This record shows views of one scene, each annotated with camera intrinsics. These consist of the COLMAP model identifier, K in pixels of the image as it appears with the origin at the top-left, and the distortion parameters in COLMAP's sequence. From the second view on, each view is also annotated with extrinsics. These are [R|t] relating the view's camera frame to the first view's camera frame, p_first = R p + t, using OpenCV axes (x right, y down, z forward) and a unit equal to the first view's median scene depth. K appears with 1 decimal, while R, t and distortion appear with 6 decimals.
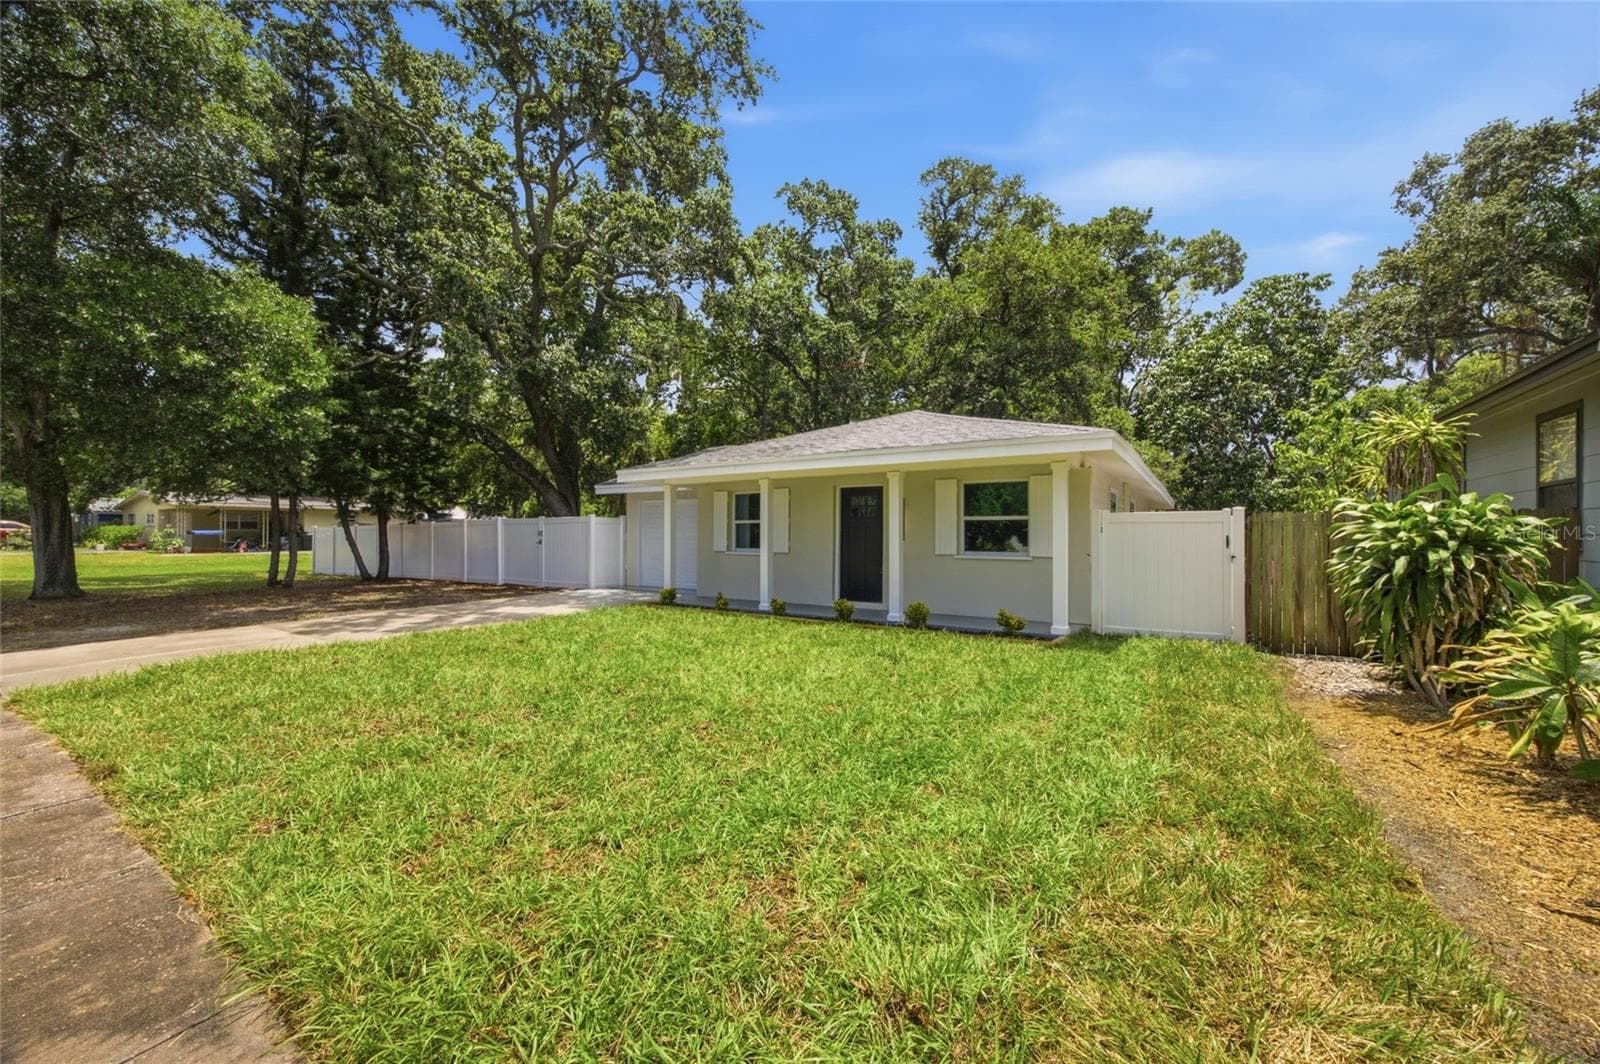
lens RADIAL K [[619.9, 0, 800.0], [0, 619.9, 532.0], [0, 0, 1]] dist [-0.013062, 0.004386]
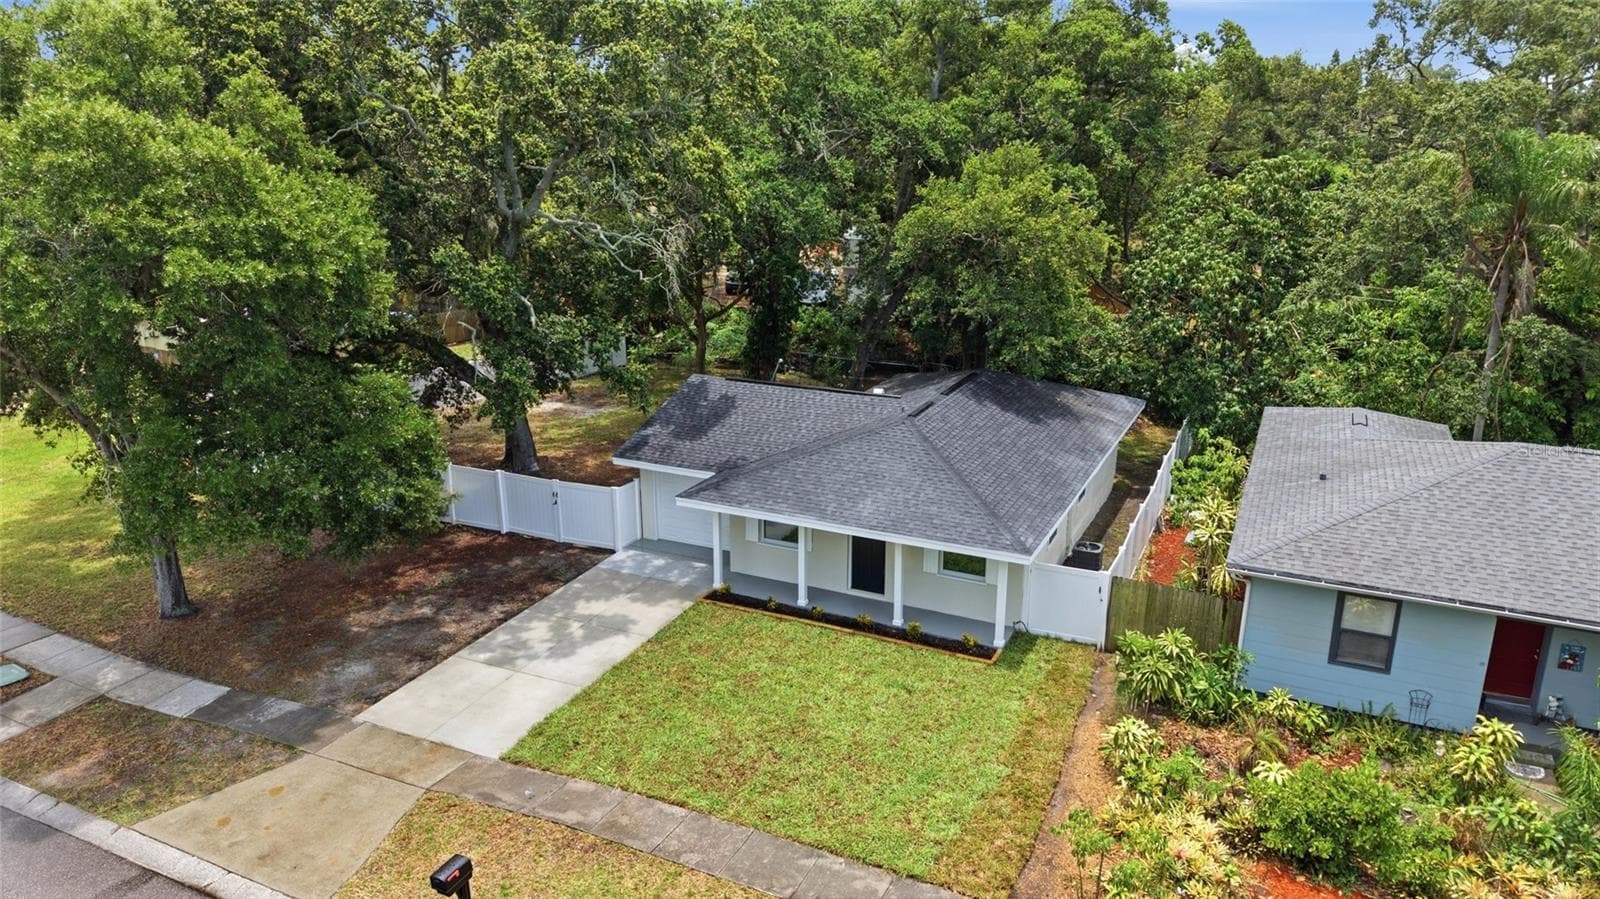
lens RADIAL K [[1074.7, 0, 800.0], [0, 1074.7, 449.5], [0, 0, 1]] dist [0.054582, -0.049797]
pose [[0.990544, -0.039356, 0.131426, -0.334238], [-0.000284, 0.957380, 0.288832, -0.827872], [-0.137192, -0.286138, 0.948316, -1.075570]]
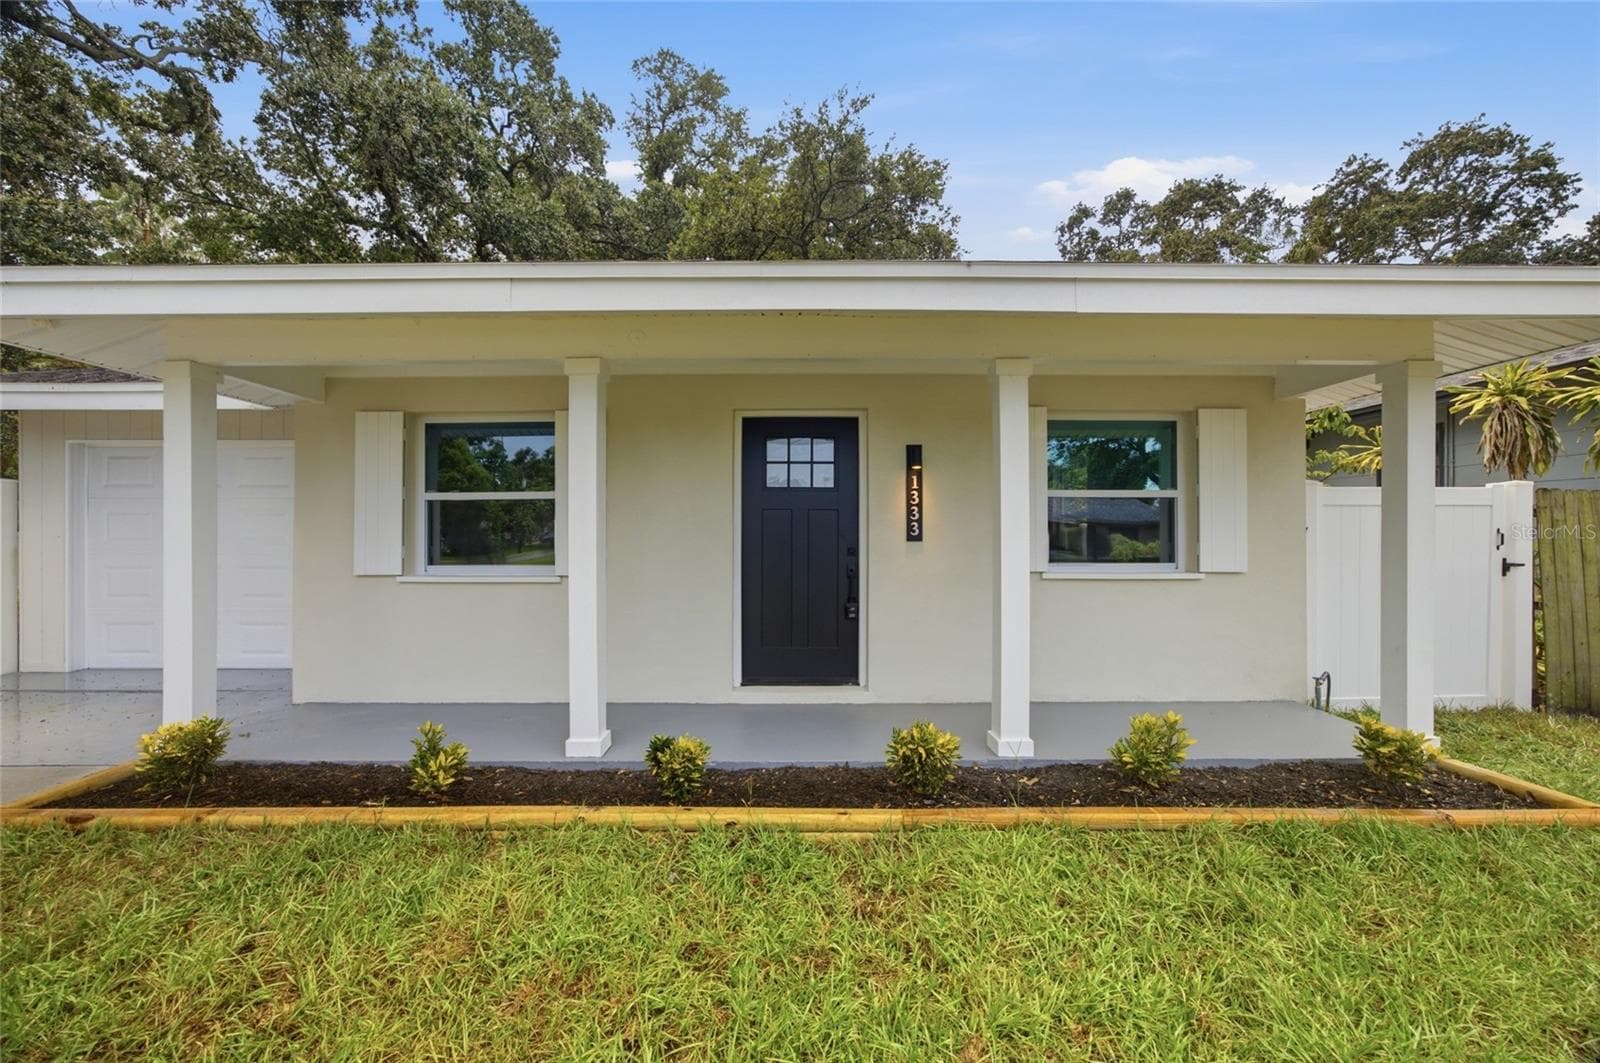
lens RADIAL K [[619.9, 0, 800.0], [0, 619.9, 531.5], [0, 0, 1]] dist [-0.013062, 0.004386]
pose [[0.833708, -0.003138, 0.552196, -0.132476], [0.001161, 0.999992, 0.003931, 0.003867], [-0.552204, -0.002636, 0.833705, 0.608529]]
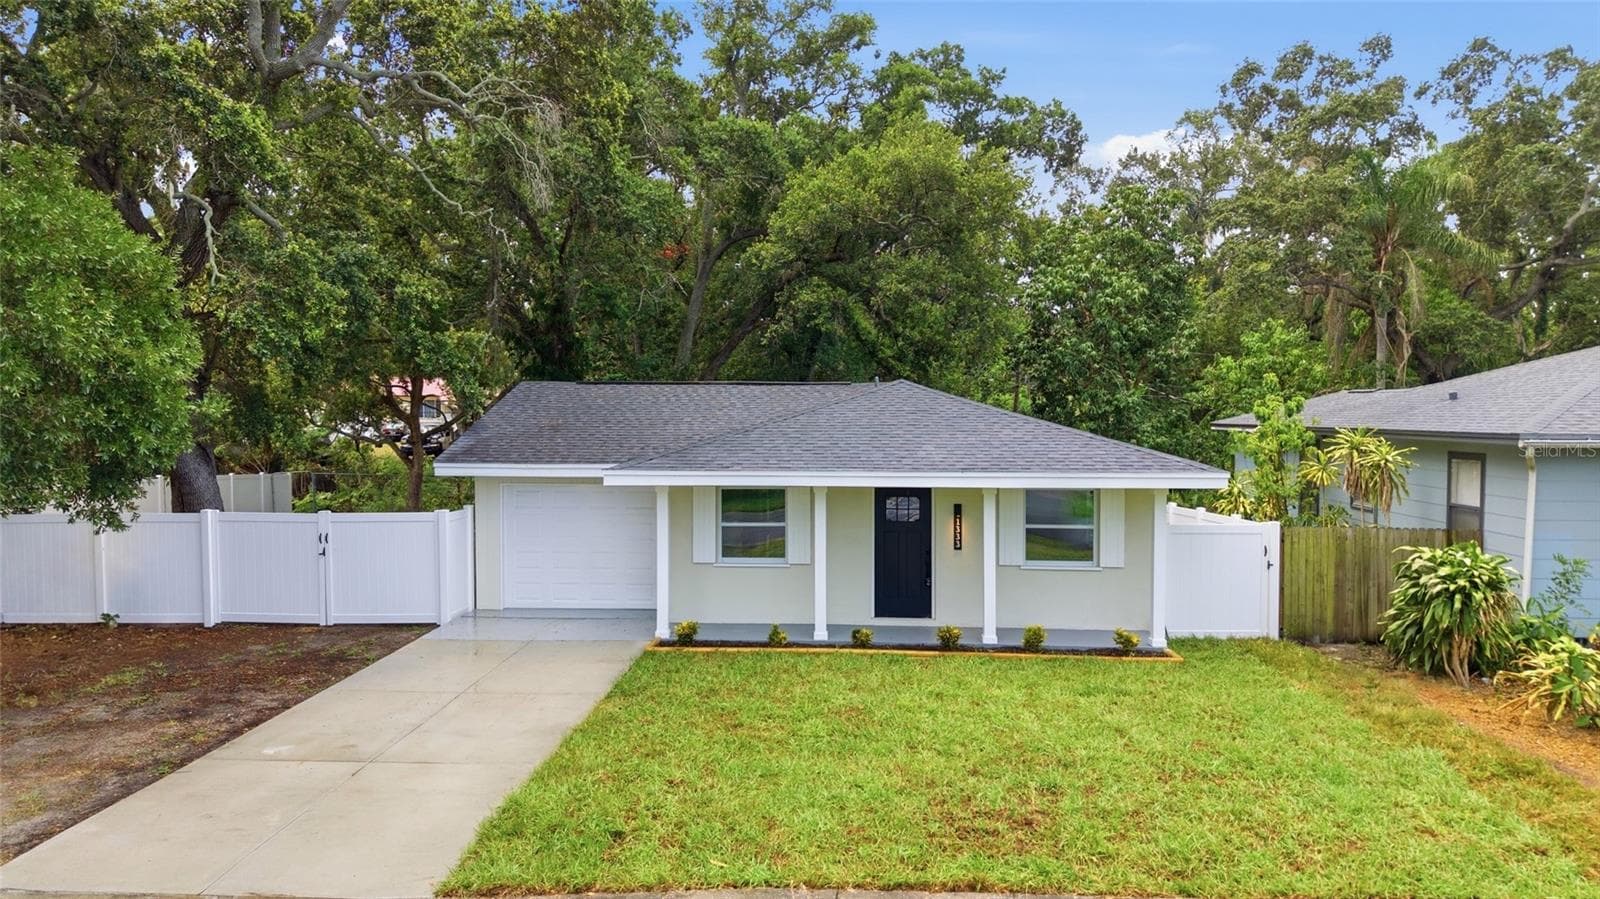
lens RADIAL K [[1074.7, 0, 800.0], [0, 1074.7, 449.5], [0, 0, 1]] dist [0.054582, -0.049797]
pose [[0.872747, -0.021166, 0.487714, -0.722966], [0.001676, 0.999184, 0.040363, -0.176922], [-0.488170, -0.034409, 0.872070, -0.230282]]
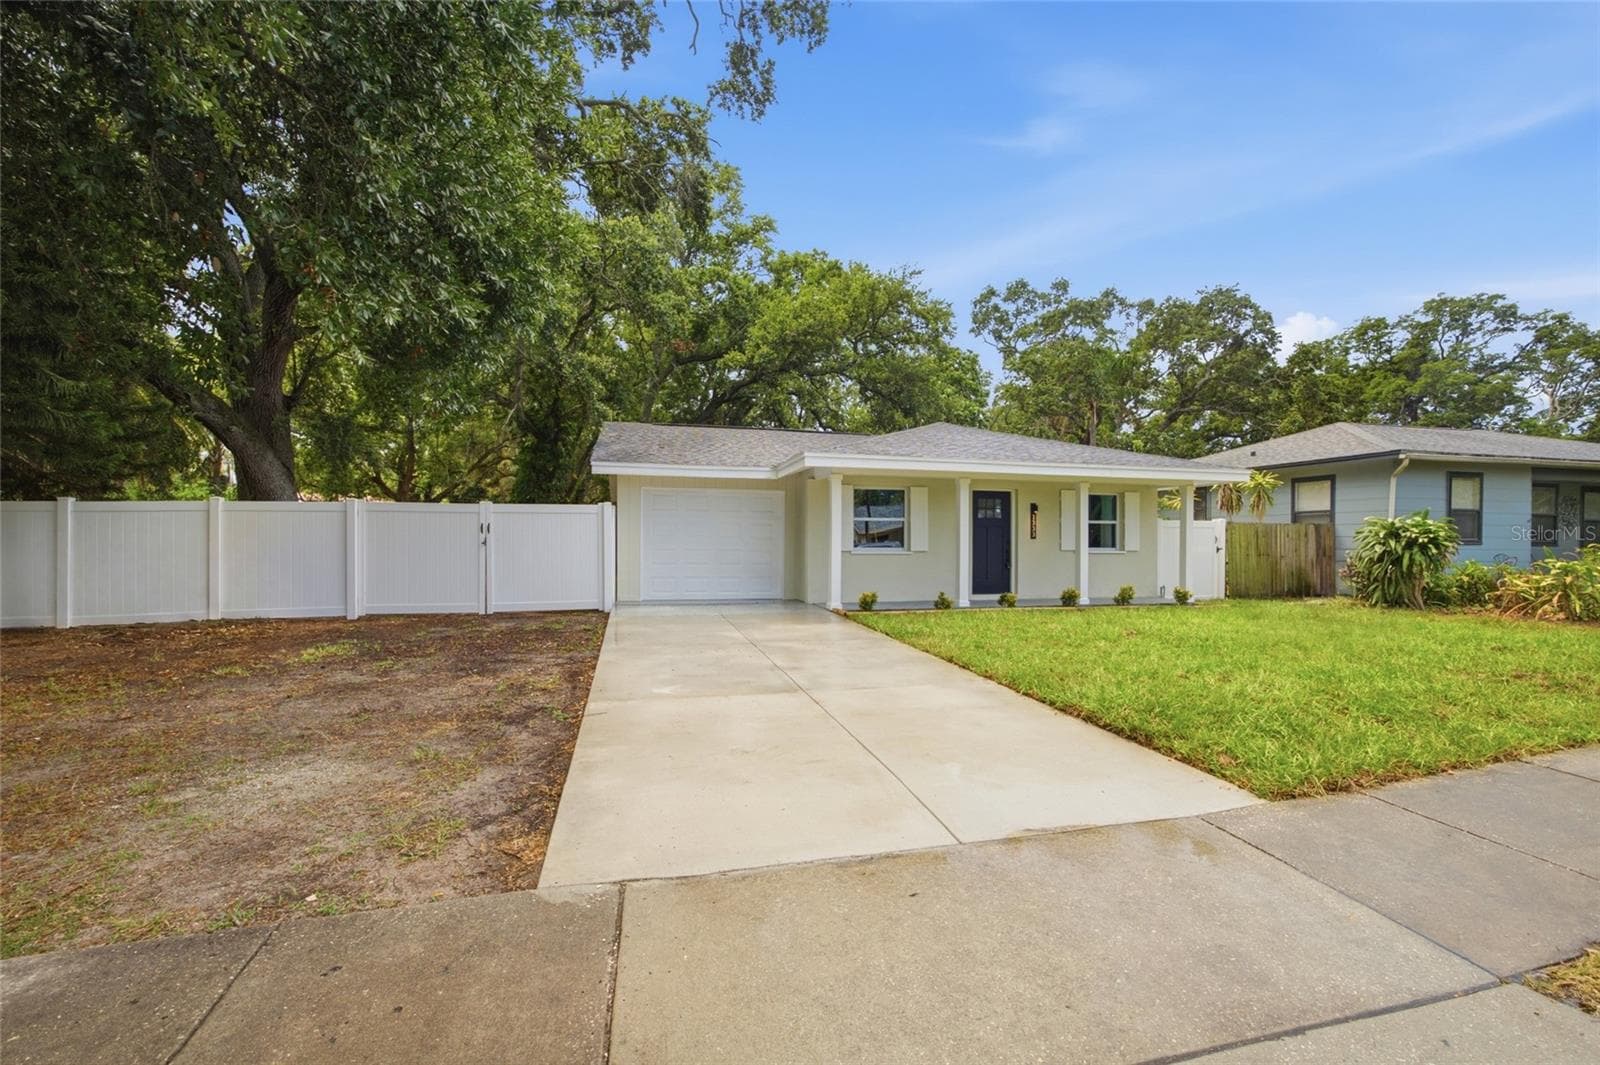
lens RADIAL K [[672.3, 0, 800.0], [0, 672.3, 532.5], [0, 0, 1]] dist [0.000487, 0.005217]
pose [[0.682495, 0.008598, 0.730840, -0.957242], [-0.006563, 0.999963, -0.005635, 0.009898], [-0.730861, -0.000951, 0.682525, 0.405205]]
